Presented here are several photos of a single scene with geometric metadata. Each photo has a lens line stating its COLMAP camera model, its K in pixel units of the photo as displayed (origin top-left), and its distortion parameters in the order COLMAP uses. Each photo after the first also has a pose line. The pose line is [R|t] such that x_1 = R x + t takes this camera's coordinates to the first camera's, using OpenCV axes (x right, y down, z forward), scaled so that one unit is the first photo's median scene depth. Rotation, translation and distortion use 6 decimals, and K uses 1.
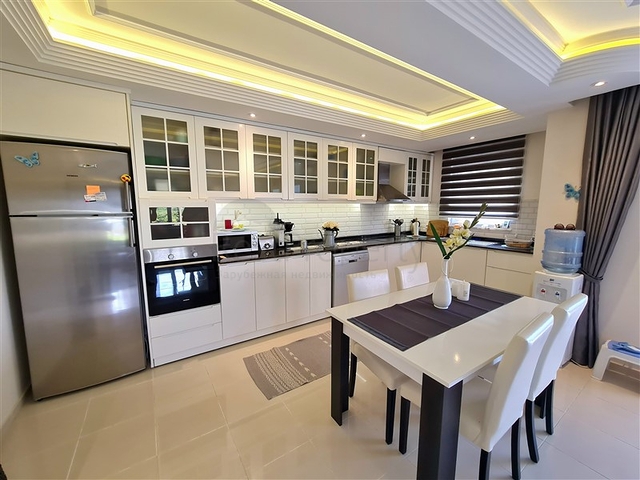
lens RADIAL K [[258.6, 0, 318.8], [0, 258.6, 239.7], [0, 0, 1]] dist [-0.004215, -0.000150]
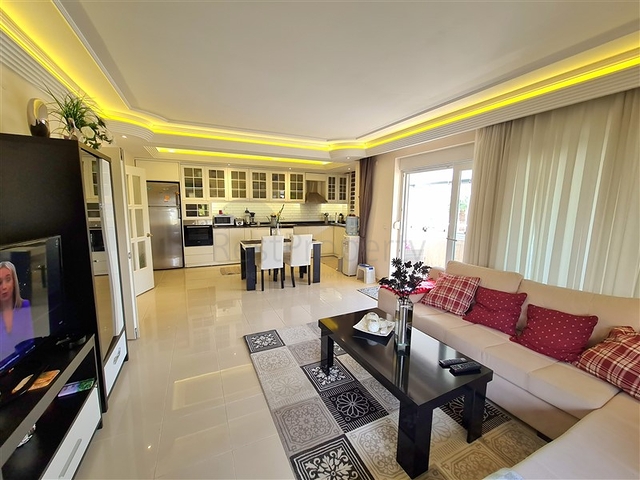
lens RADIAL K [[258.6, 0, 320.0], [0, 258.6, 239.6], [0, 0, 1]] dist [-0.004215, -0.000150]
pose [[0.989755, 0.036992, -0.137900, 0.738315], [-0.035324, 0.999270, 0.014523, 0.102758], [0.138336, -0.009503, 0.990340, -0.976366]]
